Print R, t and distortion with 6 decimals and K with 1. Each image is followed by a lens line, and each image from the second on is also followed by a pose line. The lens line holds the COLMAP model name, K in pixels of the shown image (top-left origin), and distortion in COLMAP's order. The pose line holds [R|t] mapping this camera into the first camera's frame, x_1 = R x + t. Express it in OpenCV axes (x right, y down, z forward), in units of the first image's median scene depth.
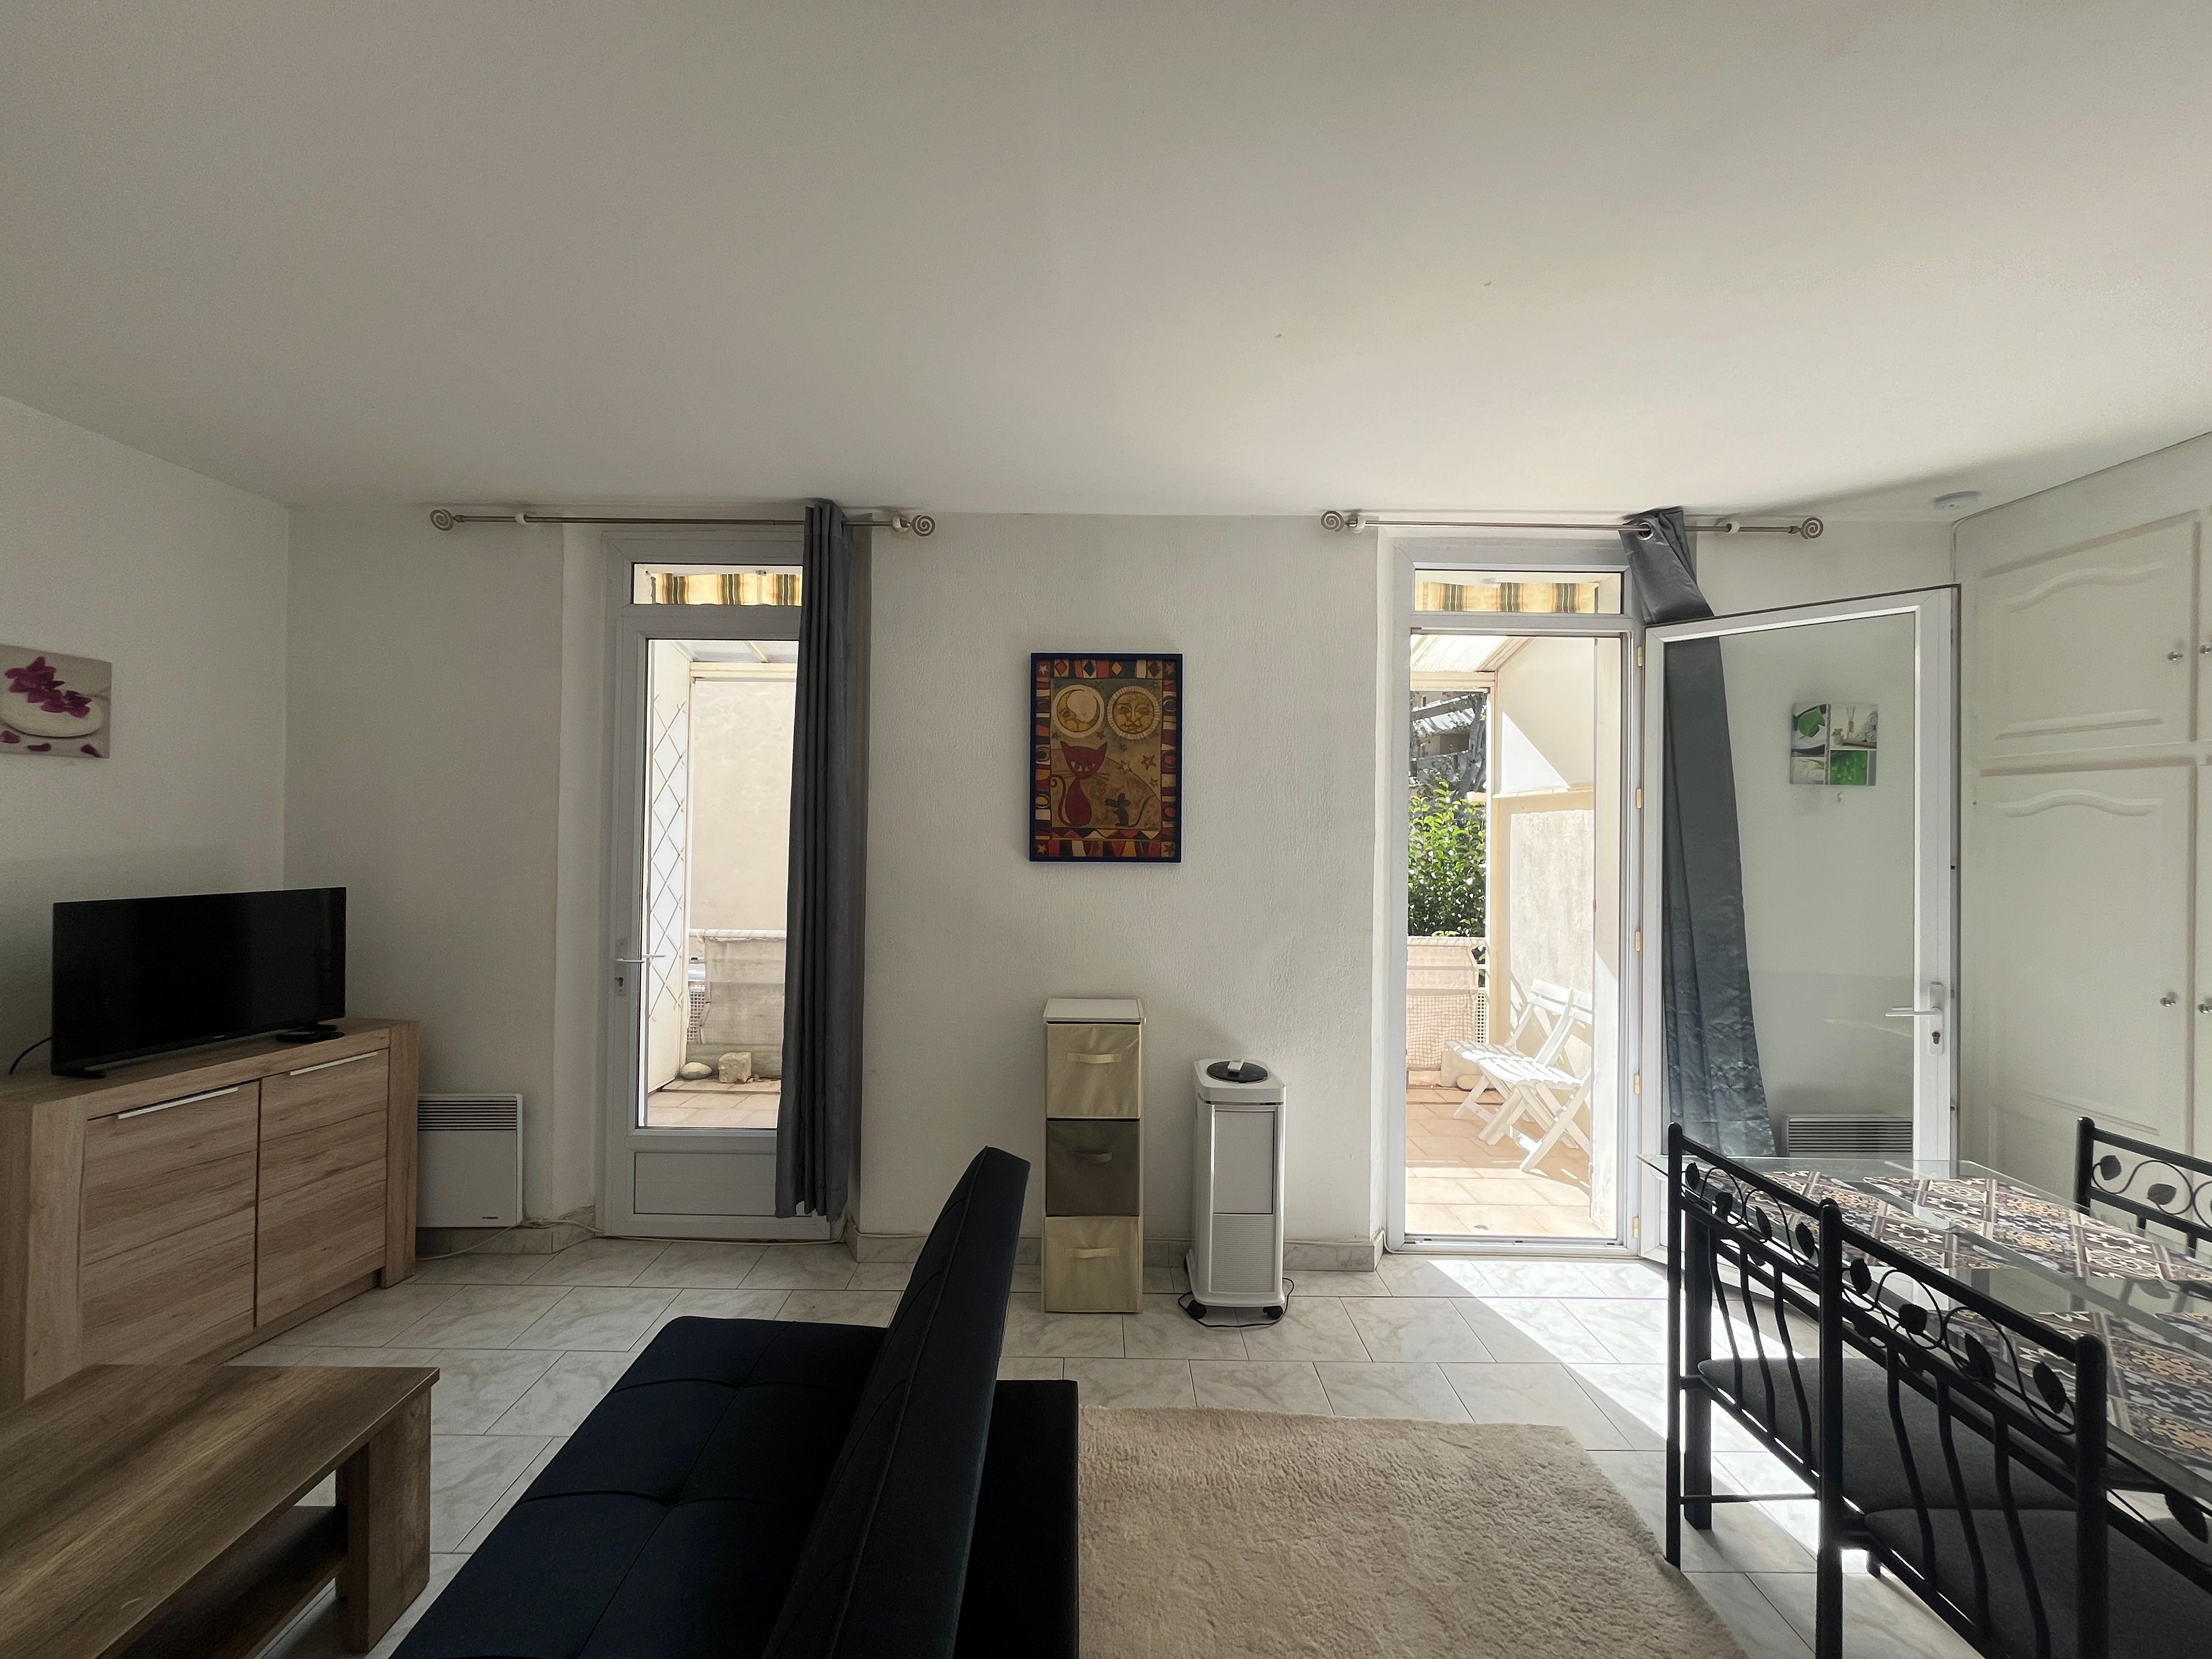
lens RADIAL K [[887.1, 0, 1097.1], [0, 887.1, 825.2], [0, 0, 1]] dist [-0.002858, -0.000558]
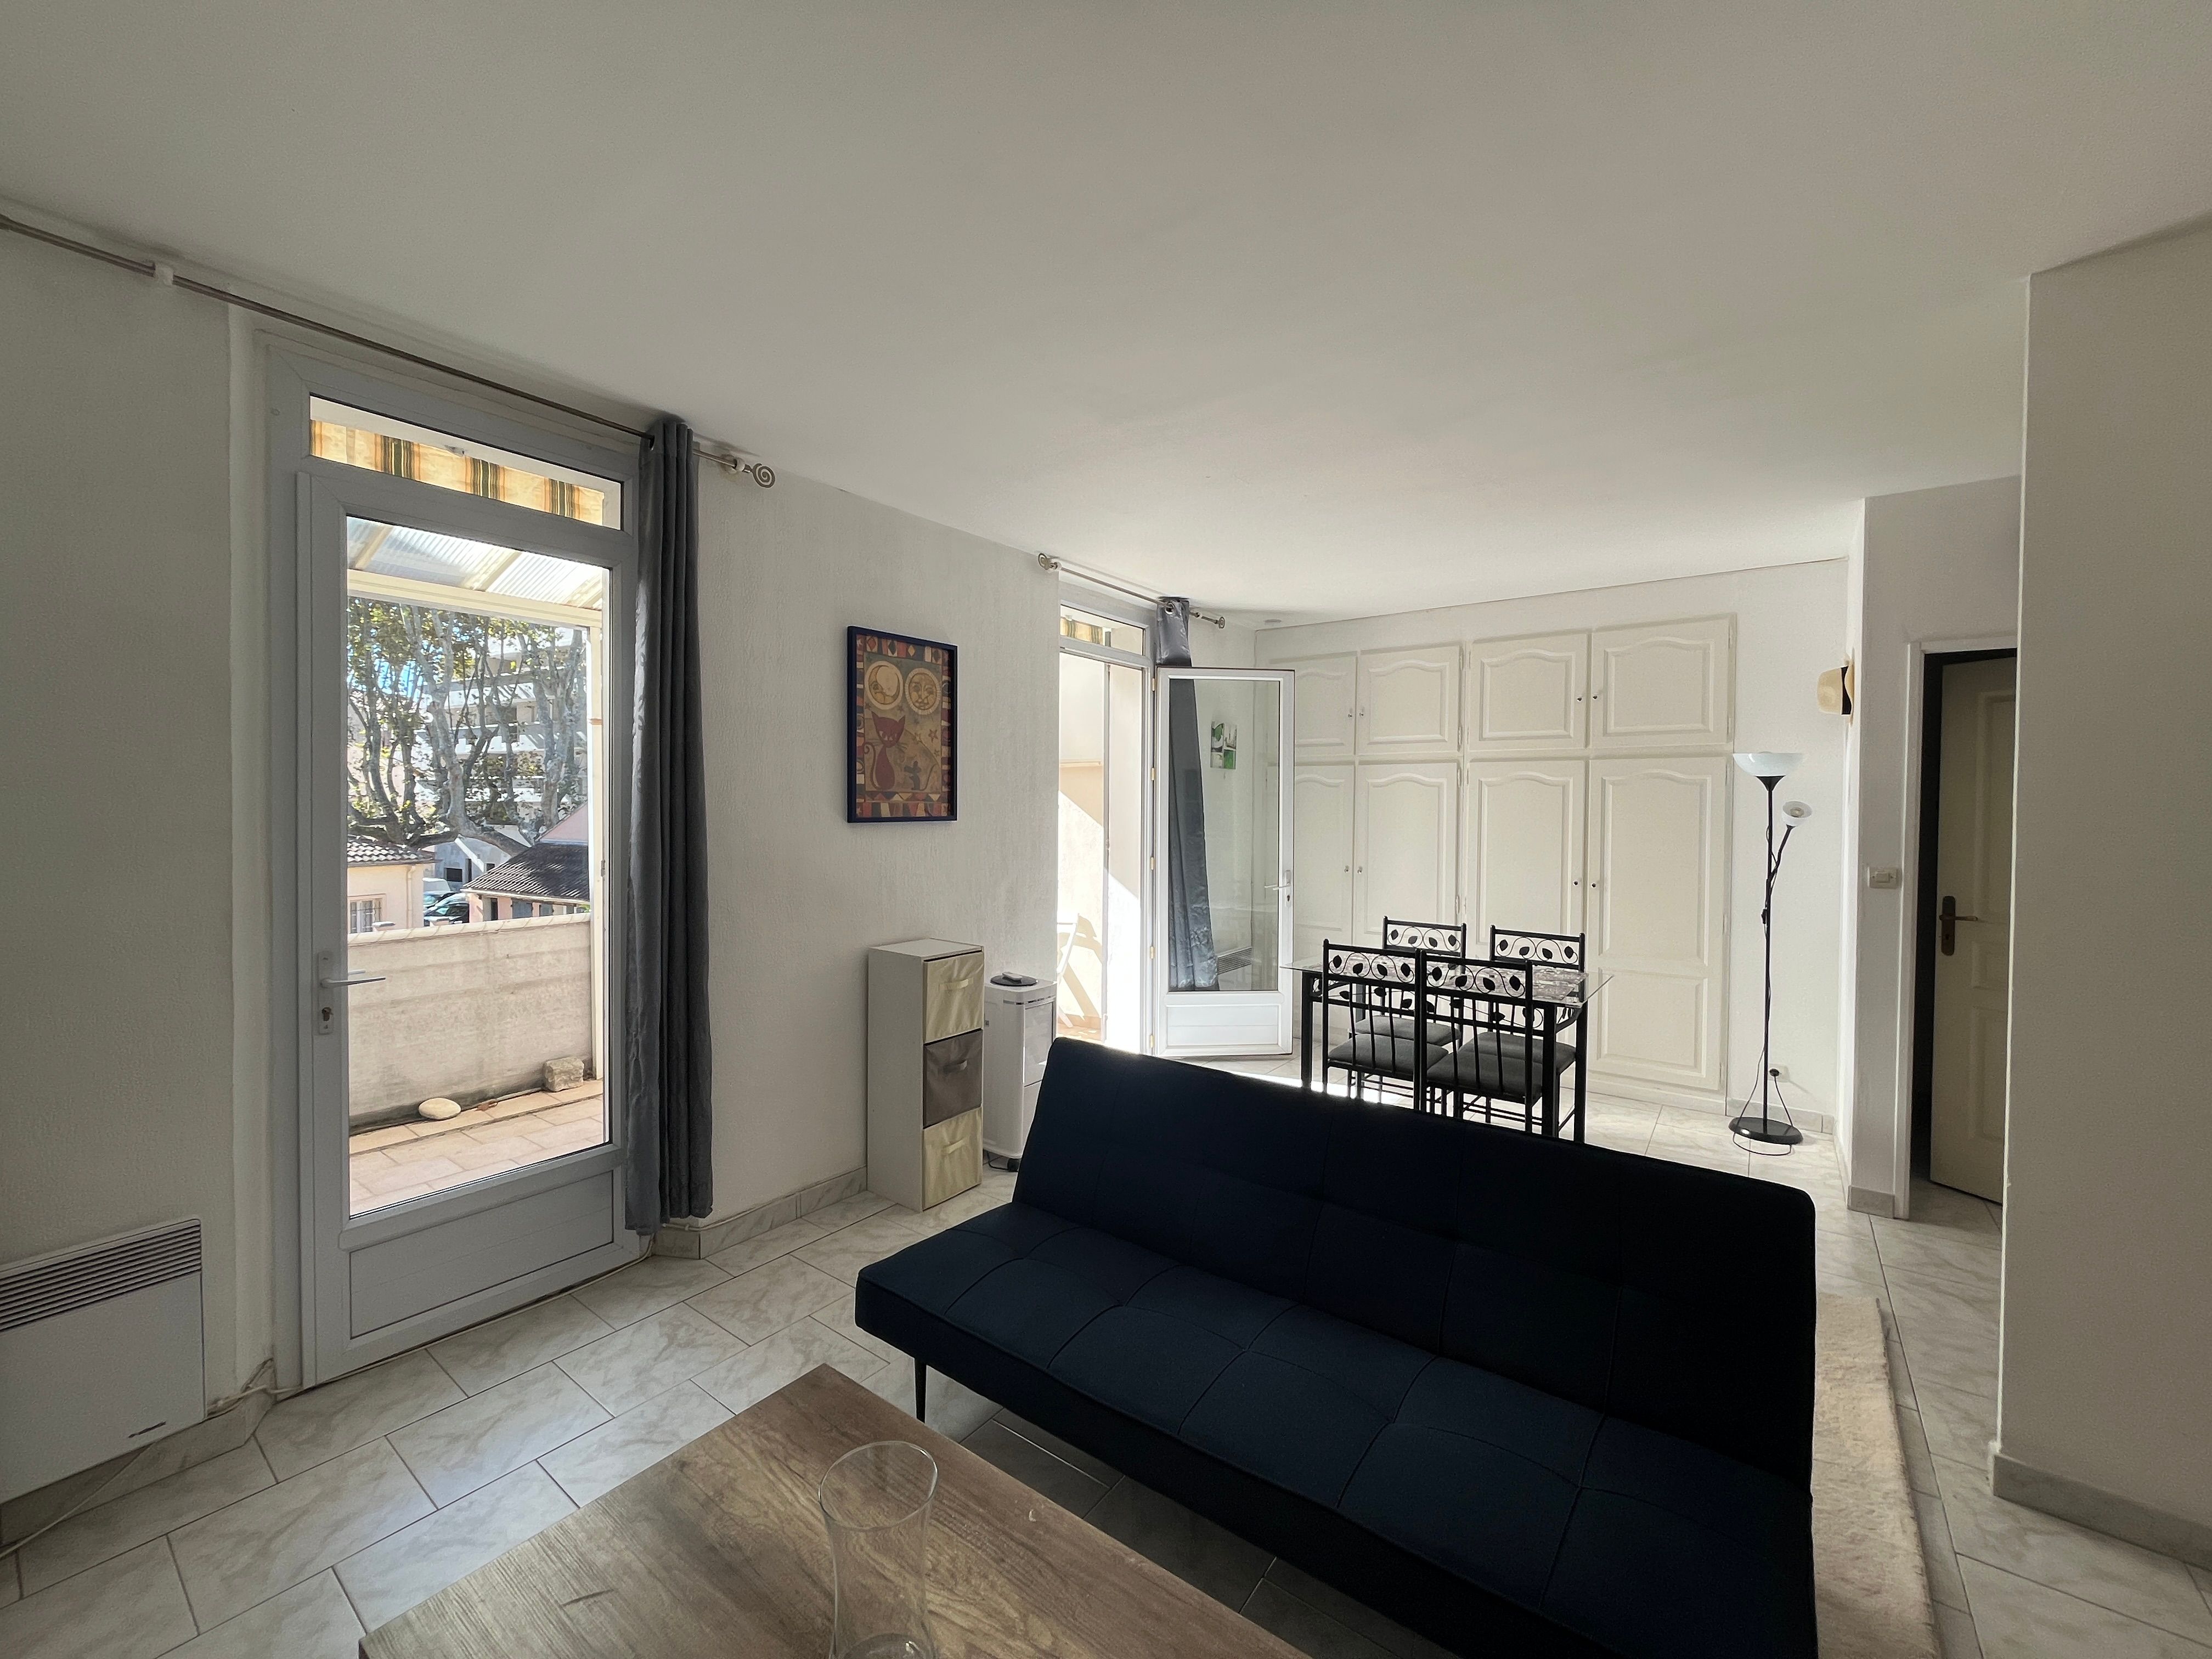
lens RADIAL K [[887.1, 0, 1083.9], [0, 887.1, 826.1], [0, 0, 1]] dist [-0.002858, -0.000558]
pose [[0.608765, -0.027653, 0.792869, -0.750638], [-0.001932, 0.999338, 0.036337, 0.005619], [-0.793348, -0.023652, 0.608308, 0.129481]]
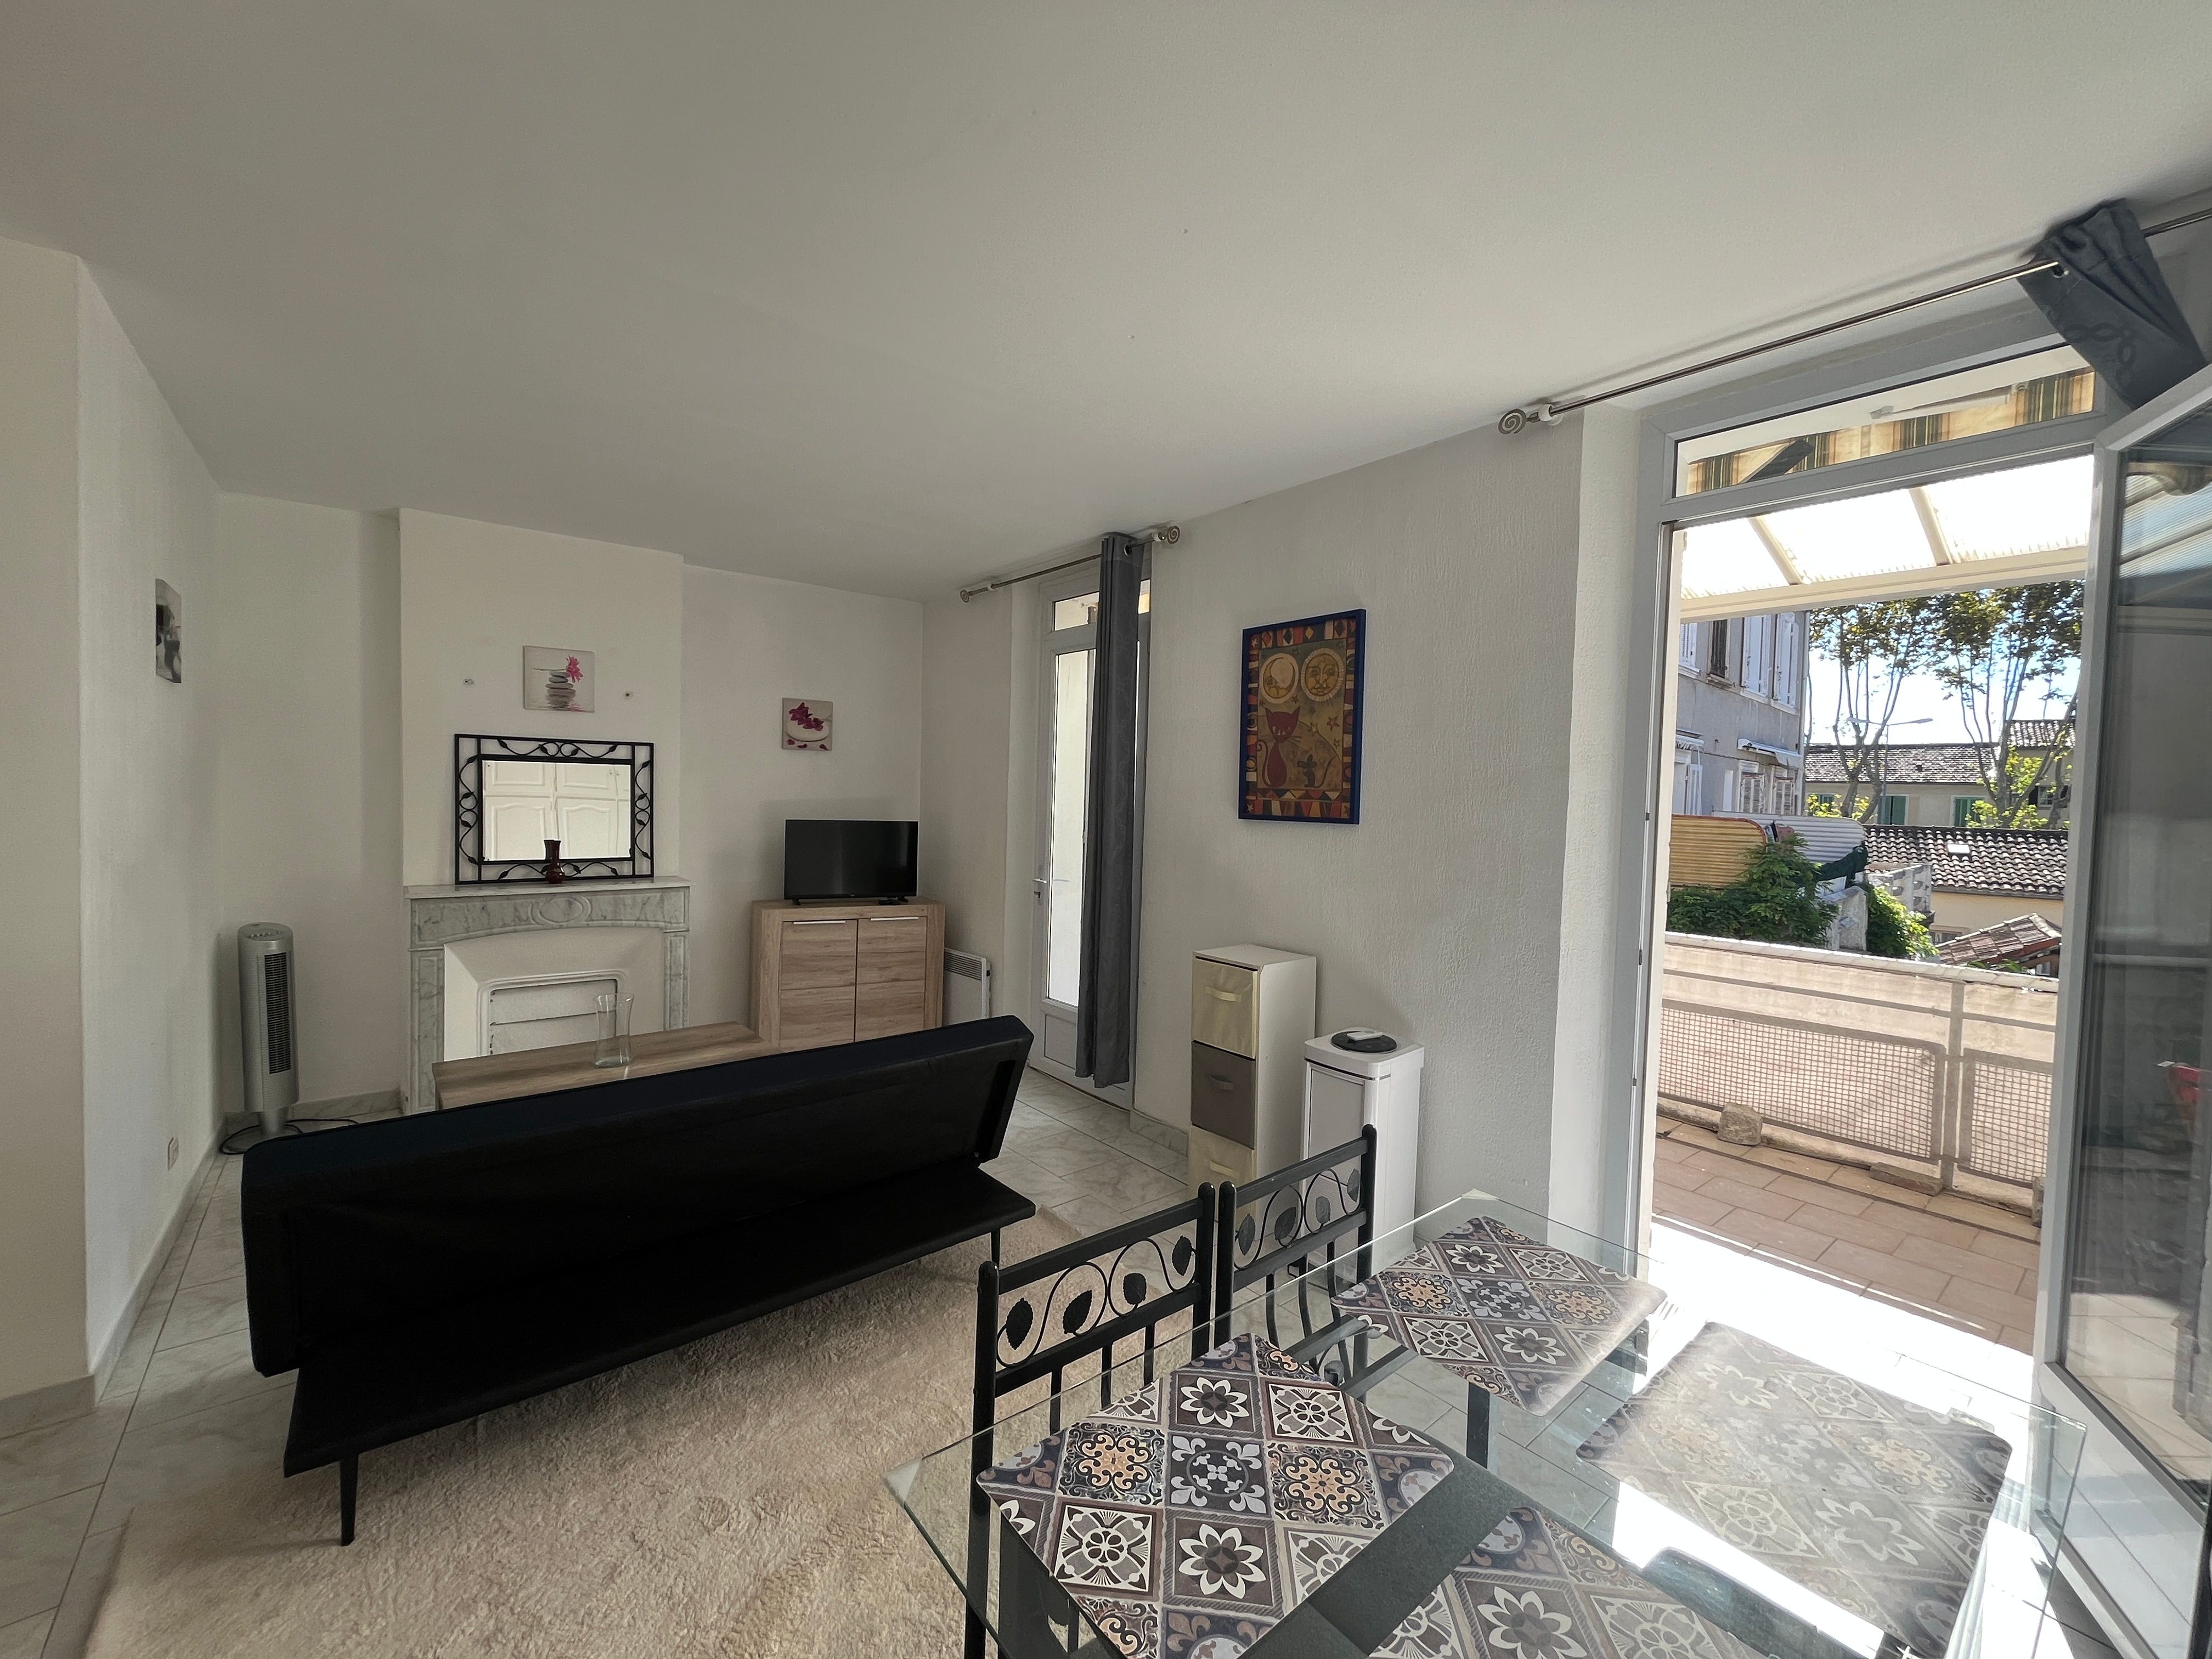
lens RADIAL K [[887.1, 0, 1093.1], [0, 887.1, 829.7], [0, 0, 1]] dist [-0.002858, -0.000558]
pose [[0.633637, 0.036943, -0.772748, 0.663858], [-0.016772, 0.999280, 0.034020, 0.019577], [0.773449, -0.008595, 0.633801, 0.157132]]
